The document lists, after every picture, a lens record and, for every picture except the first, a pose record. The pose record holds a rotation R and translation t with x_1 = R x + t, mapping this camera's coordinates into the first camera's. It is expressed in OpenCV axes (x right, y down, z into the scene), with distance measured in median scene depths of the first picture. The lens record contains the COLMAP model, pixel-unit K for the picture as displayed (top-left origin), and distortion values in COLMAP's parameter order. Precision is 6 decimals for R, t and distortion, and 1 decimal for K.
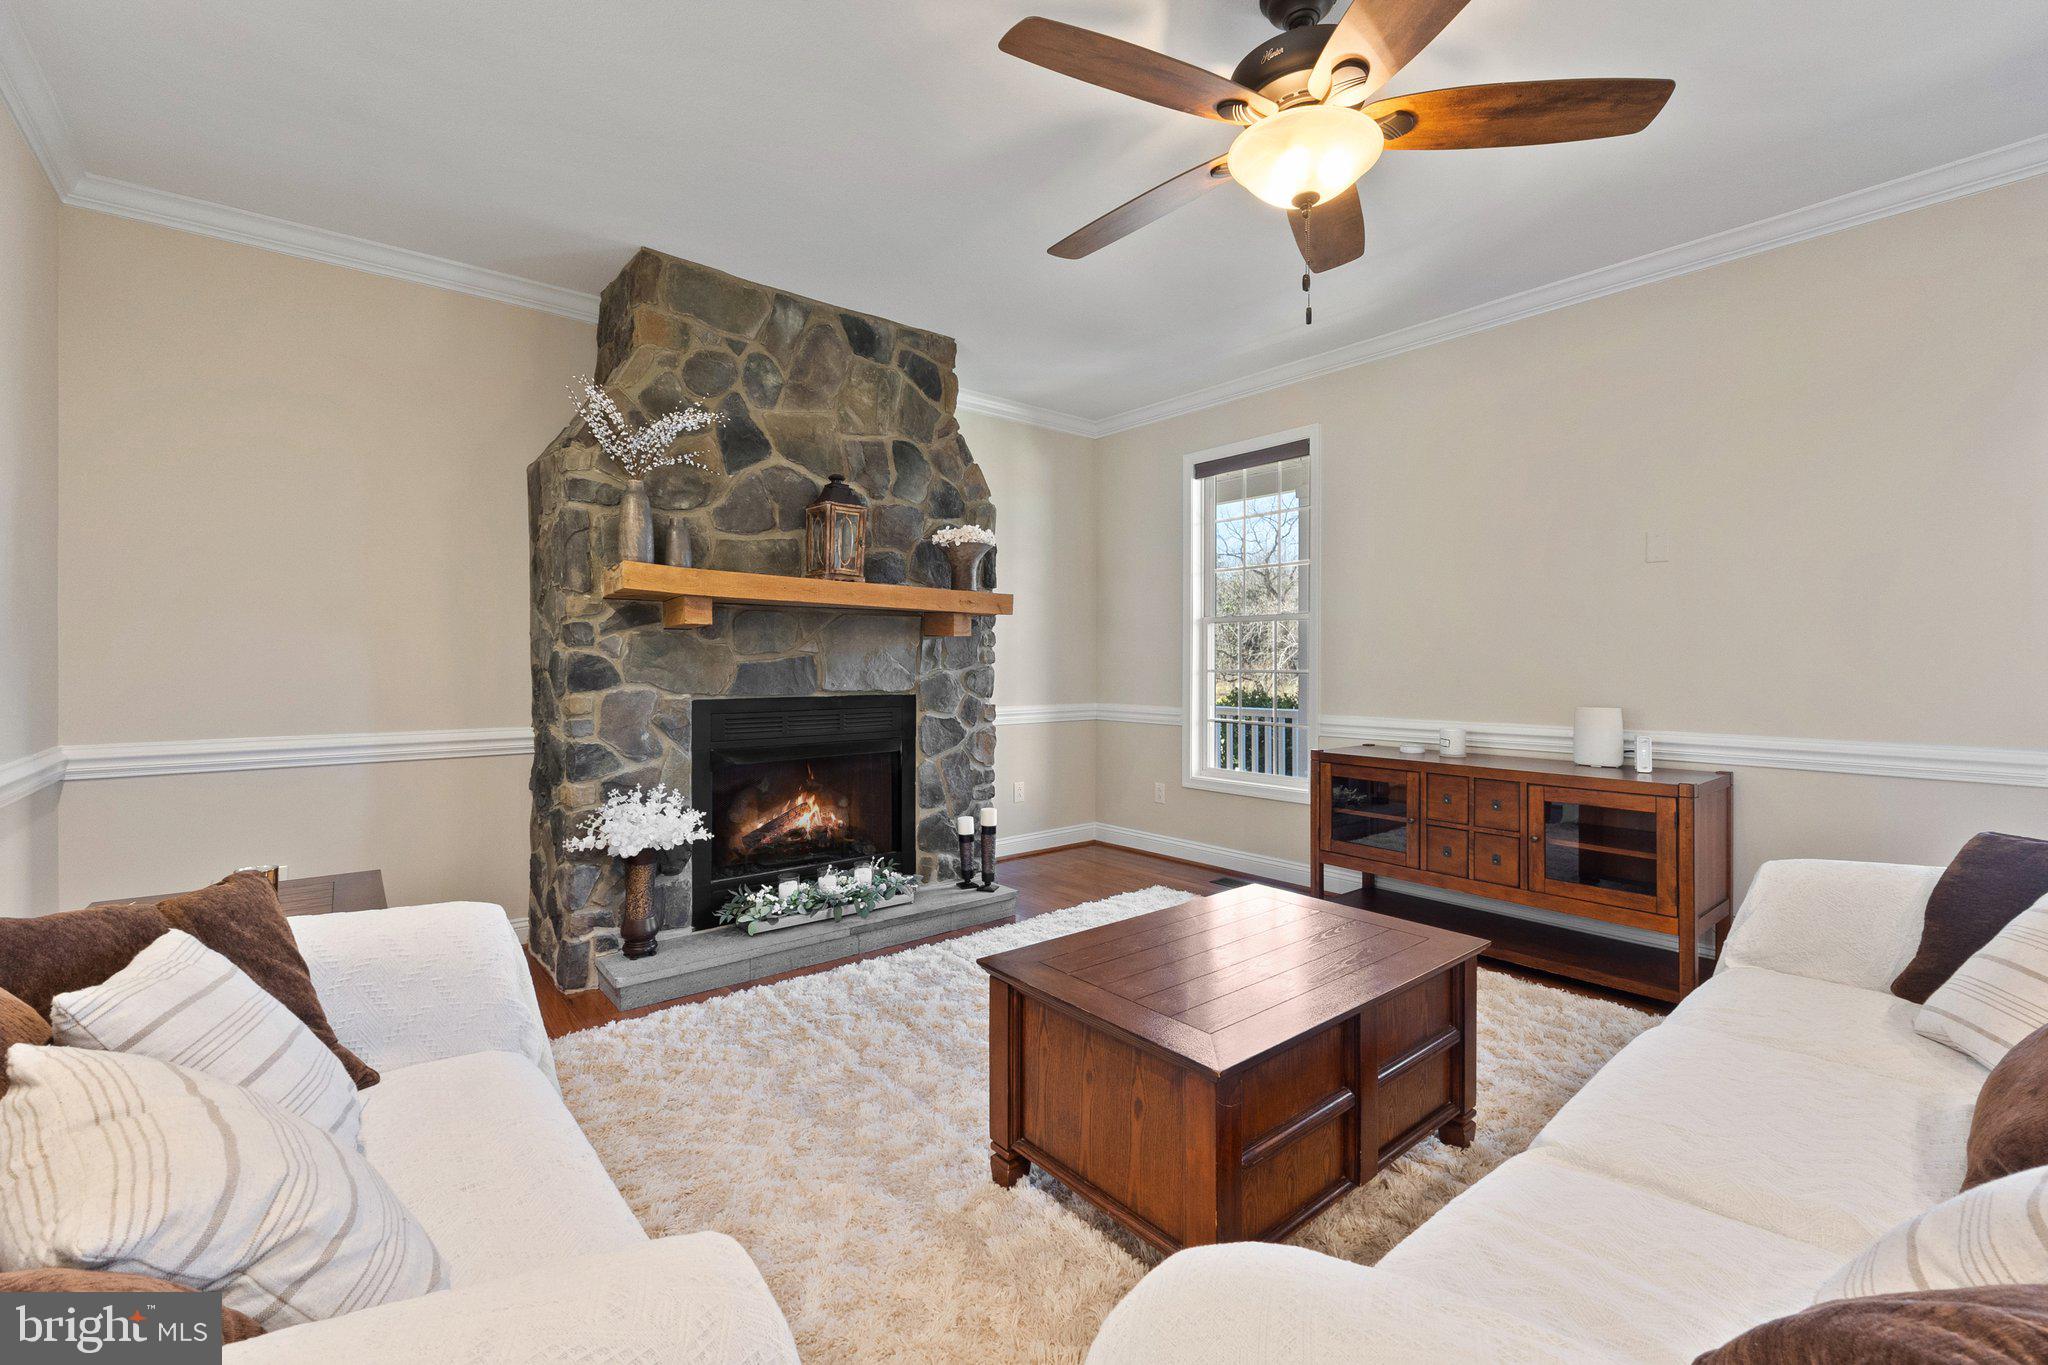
lens RADIAL K [[869.4, 0, 1025.7], [0, 869.4, 662.2], [0, 0, 1]] dist [-0.002095, -0.000407]
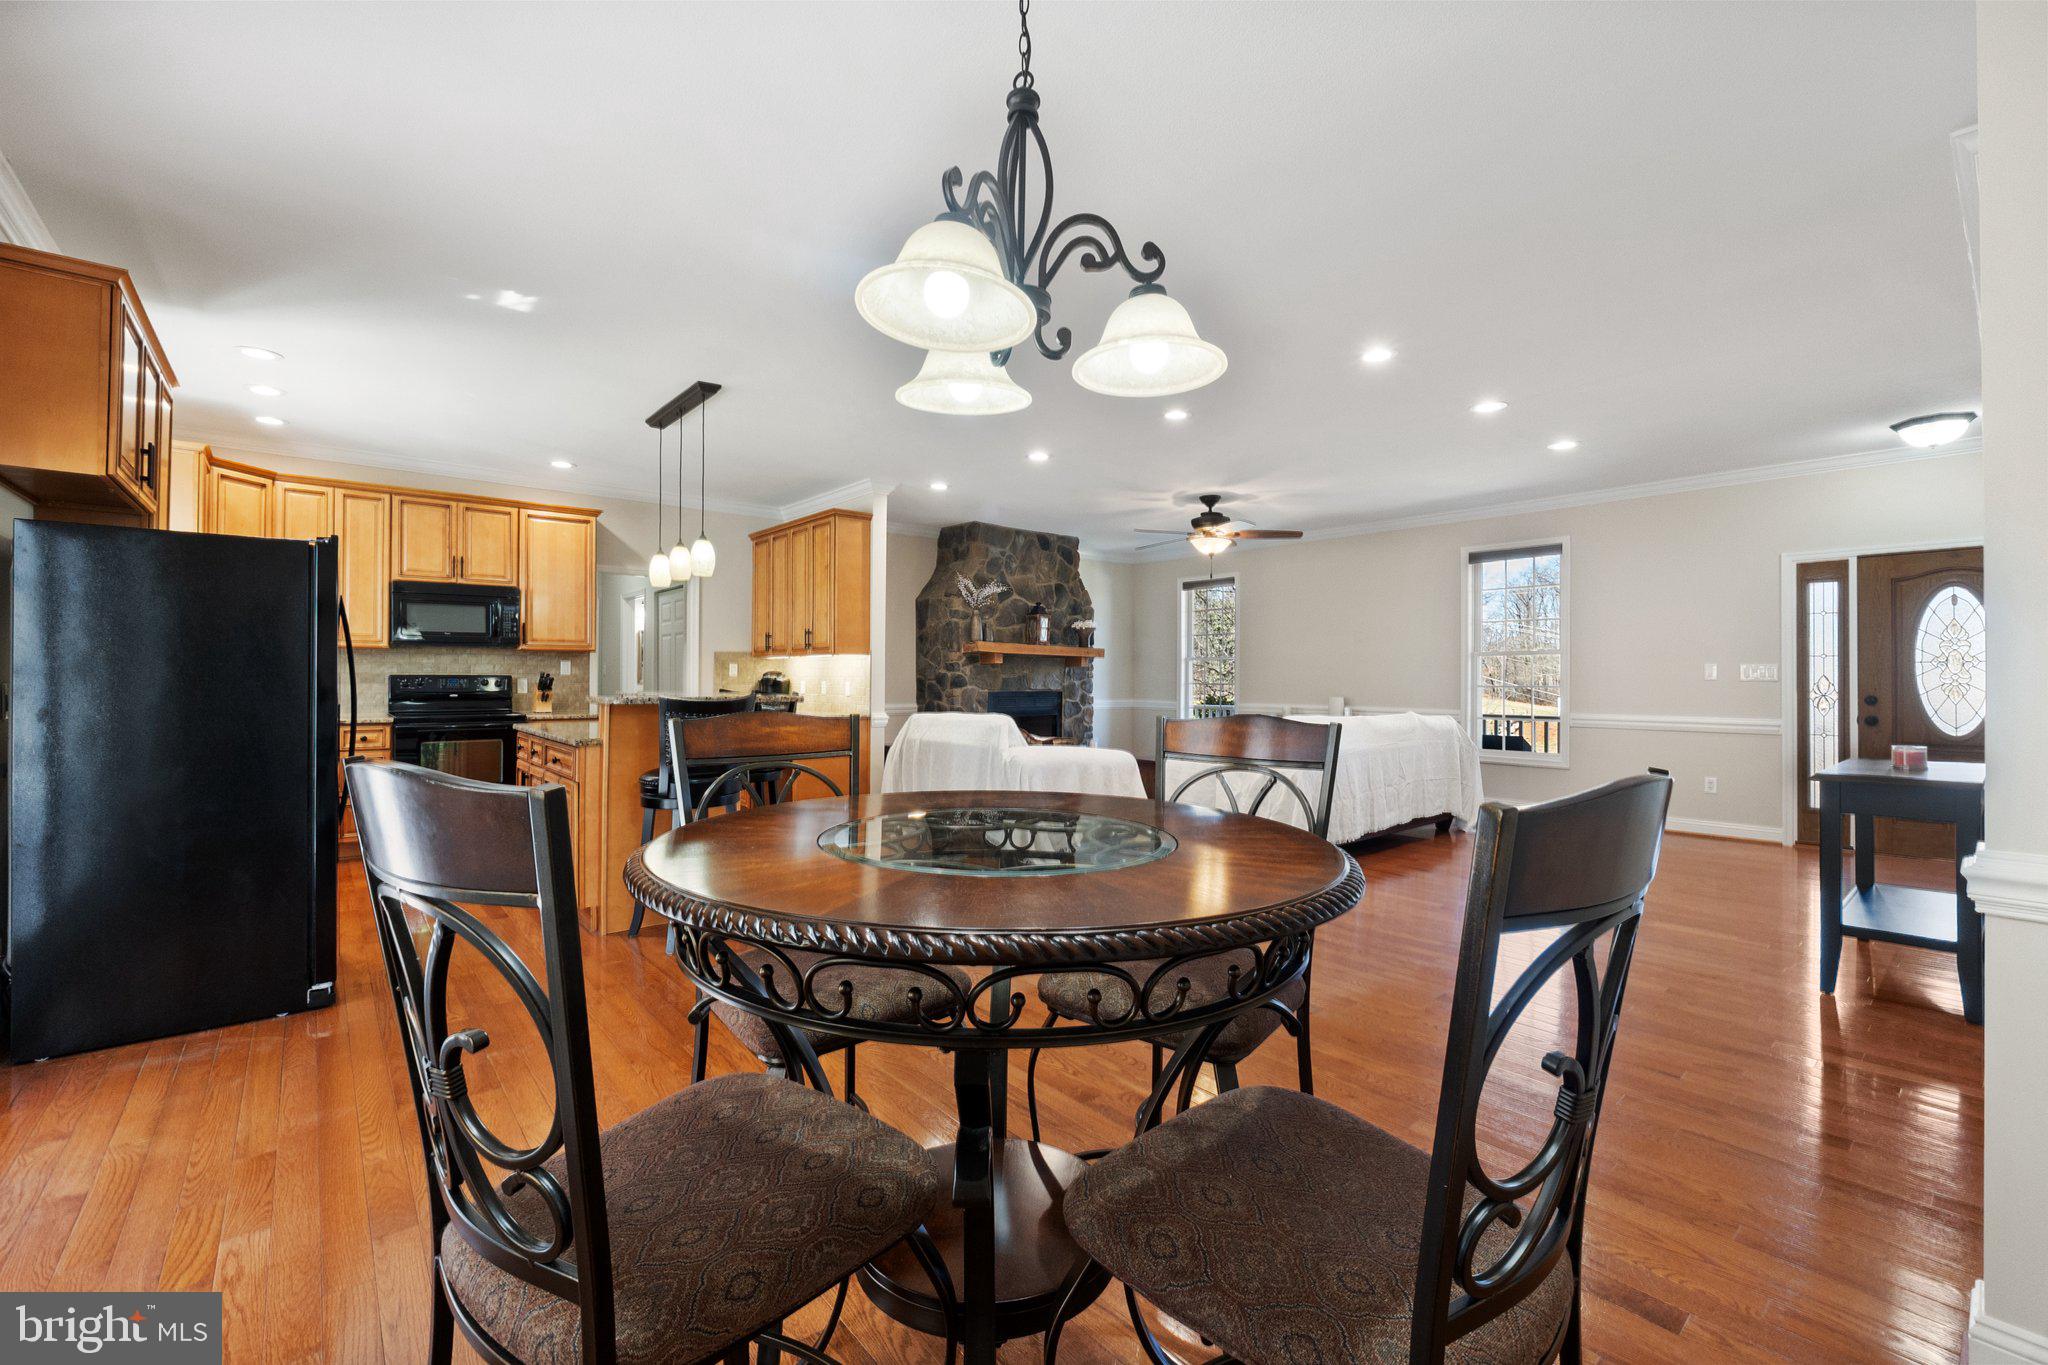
lens RADIAL K [[869.4, 0, 1025.7], [0, 869.4, 662.2], [0, 0, 1]] dist [-0.002095, -0.000407]
pose [[0.999915, 0.005021, 0.012043, -0.280768], [-0.004785, 0.999797, -0.019586, 0.004813], [-0.012139, 0.019527, 0.999736, -1.473315]]
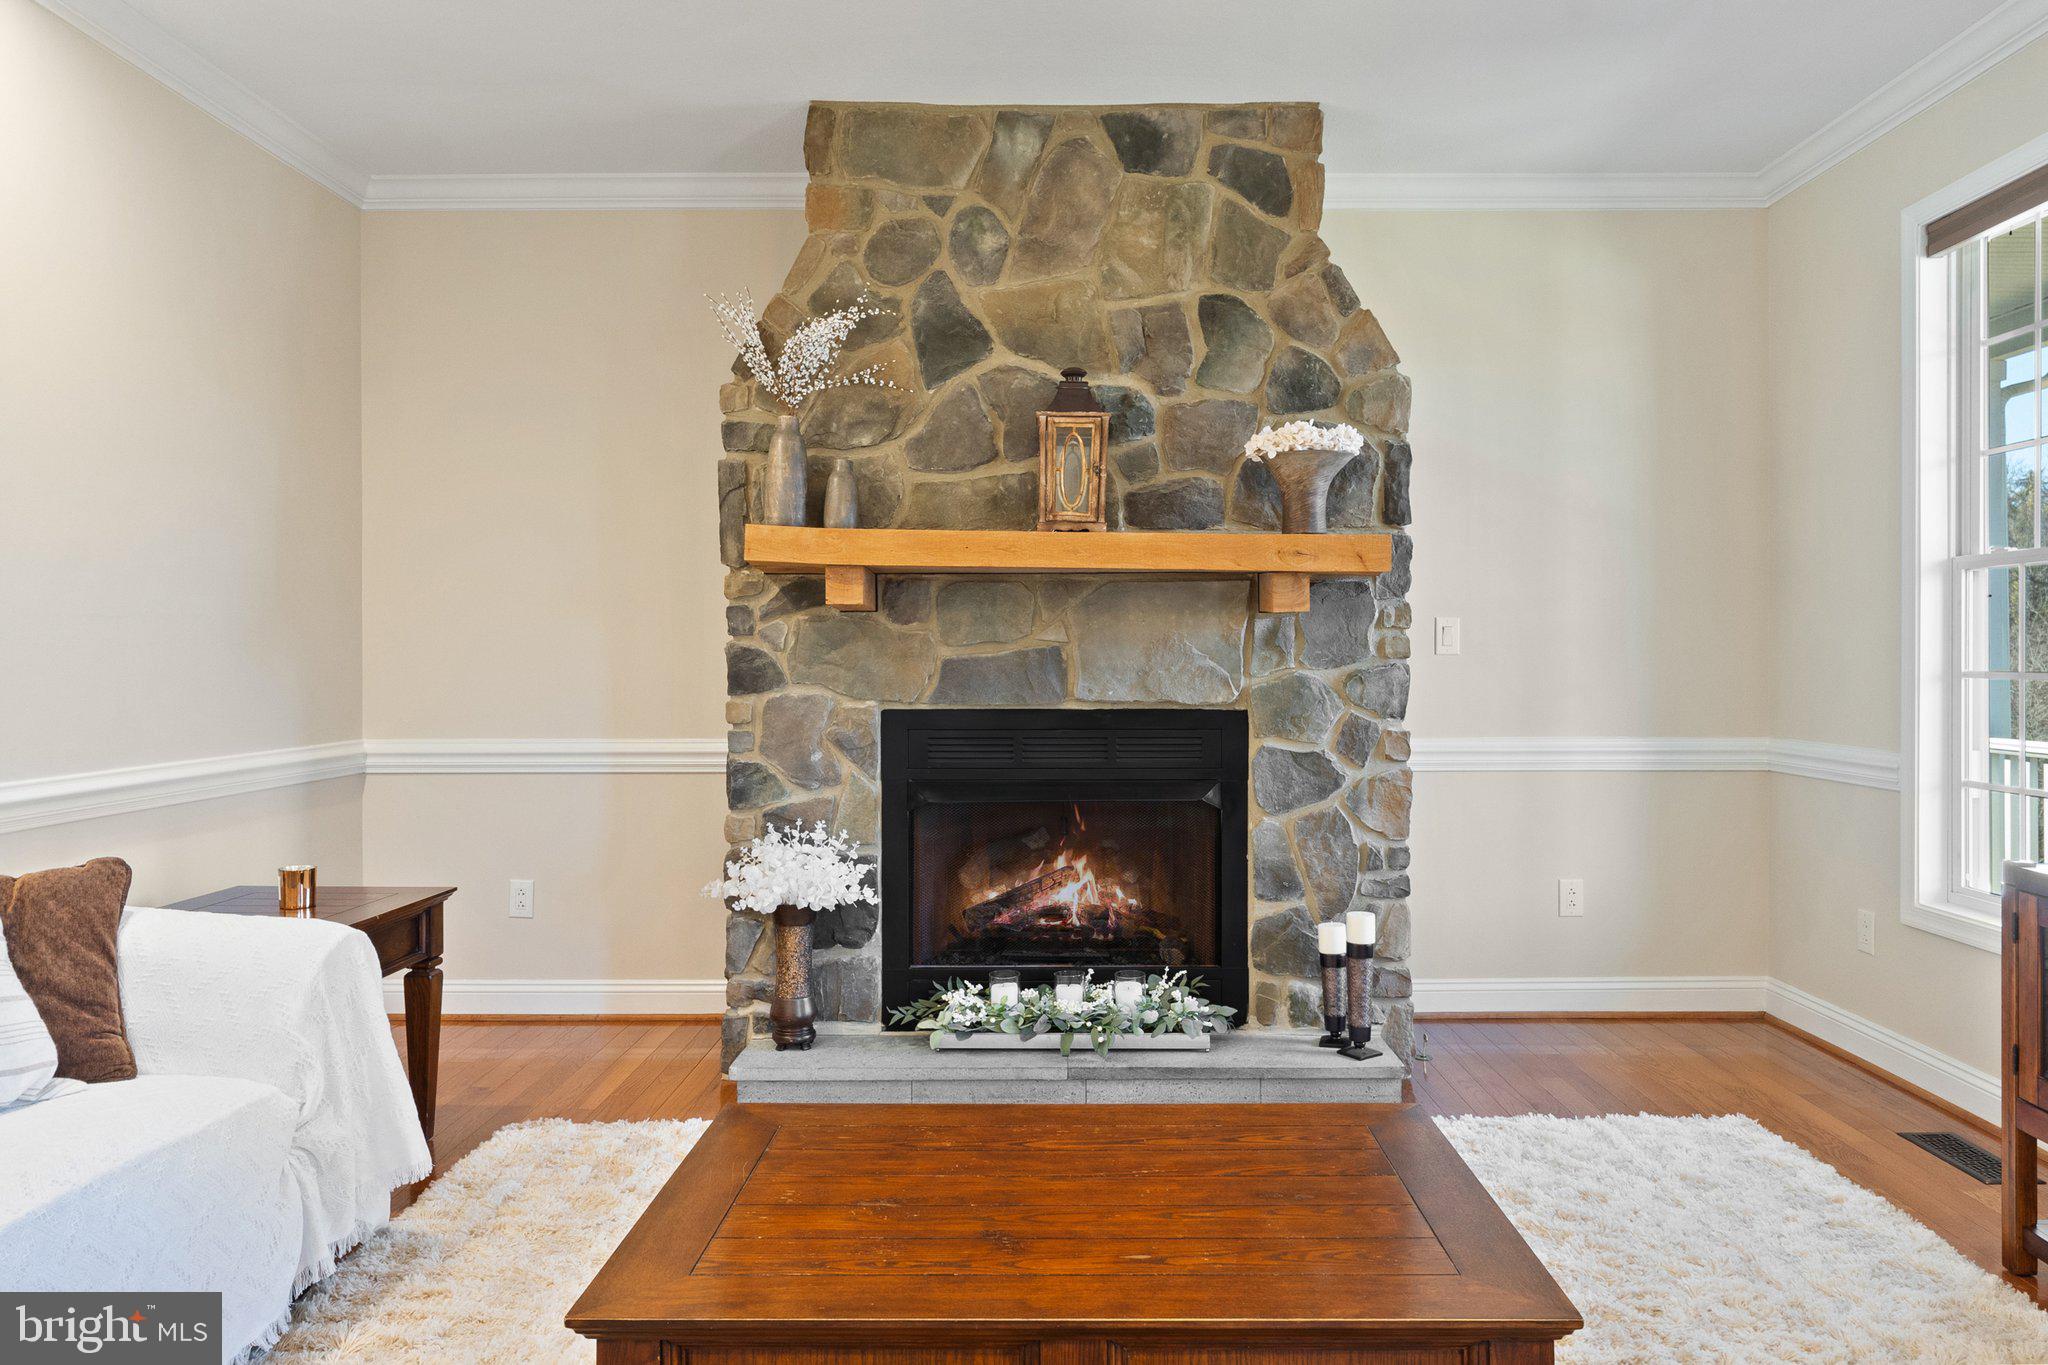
lens RADIAL K [[1407.9, 0, 1031.2], [0, 1407.9, 656.5], [0, 0, 1]] dist [0.003508, 0.000787]
pose [[0.766102, -0.001370, -0.642717, 0.428907], [0.001325, 0.999999, -0.000553, 0.000551], [0.642718, -0.000428, 0.766103, 0.171591]]
